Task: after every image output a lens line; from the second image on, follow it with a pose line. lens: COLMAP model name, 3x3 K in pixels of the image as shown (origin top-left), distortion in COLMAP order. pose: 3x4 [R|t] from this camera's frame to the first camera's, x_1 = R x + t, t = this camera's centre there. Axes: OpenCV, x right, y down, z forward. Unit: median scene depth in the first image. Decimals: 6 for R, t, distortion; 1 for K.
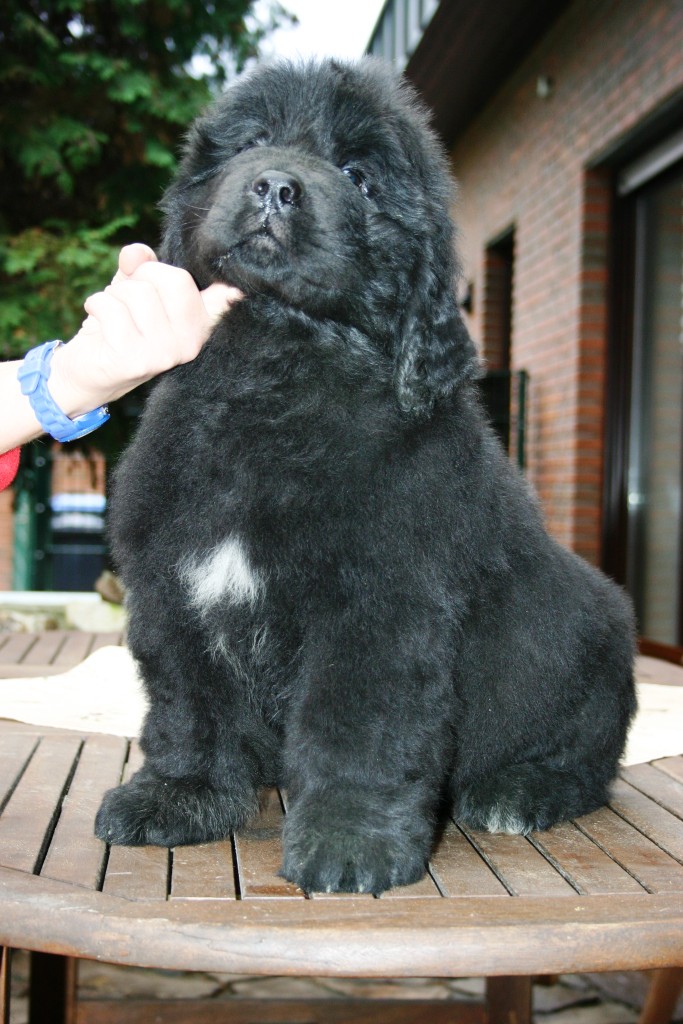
lens RADIAL K [[1876.0, 0, 341.5], [0, 1876.0, 512.0], [0, 0, 1]] dist [0.039911, 0.088656]
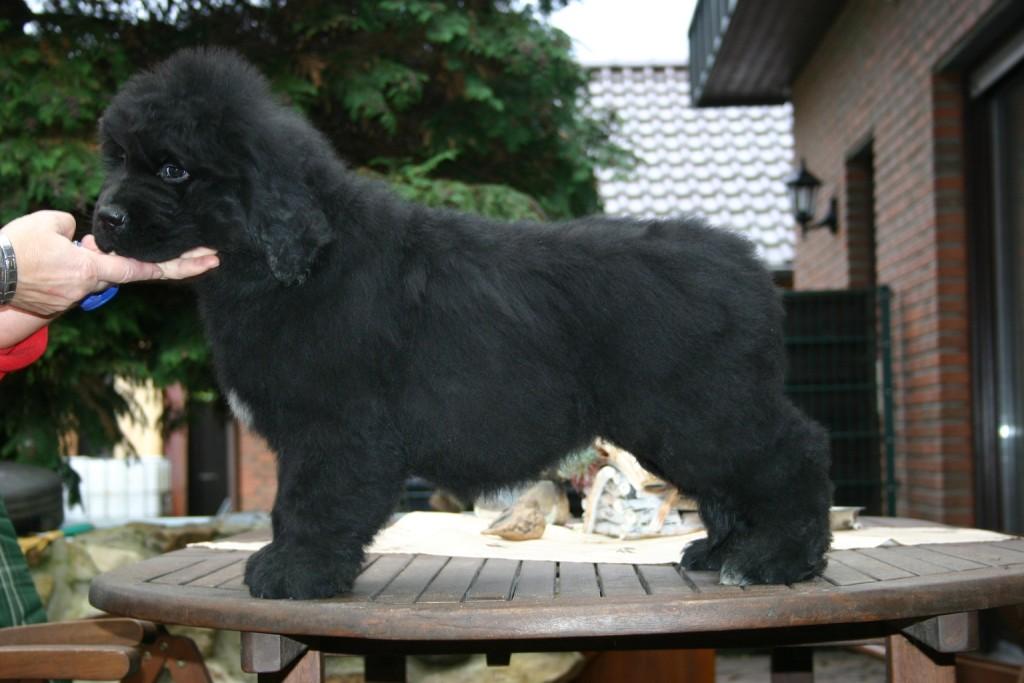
lens RADIAL K [[2127.1, 0, 512.0], [0, 2127.1, 341.5], [0, 0, 1]] dist [0.050407, -0.016843]
pose [[0.993066, -0.049025, -0.106849, 0.040063], [0.042181, 0.996967, -0.065396, 0.025909], [0.109731, 0.060436, 0.992122, -0.154234]]
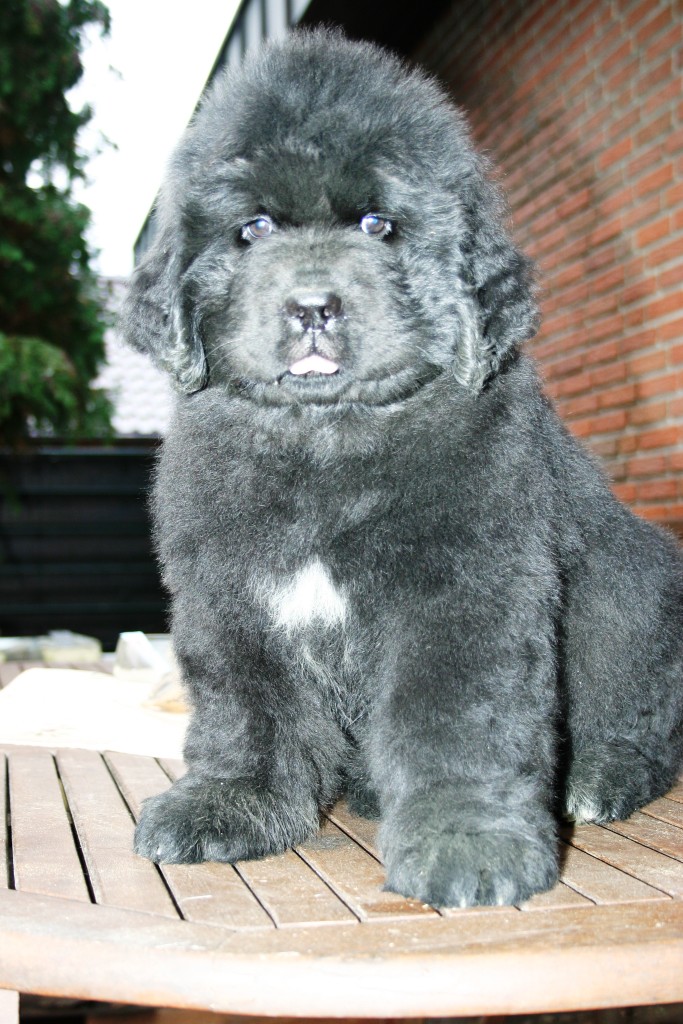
lens RADIAL K [[1492.2, 0, 343.4], [0, 1492.2, 541.0], [0, 0, 1]] dist [0.015788, 0.103653]
pose [[0.988738, -0.023415, 0.147813, -0.035256], [0.026873, 0.999409, -0.021443, 0.011020], [-0.147223, 0.025173, 0.988783, 0.074261]]
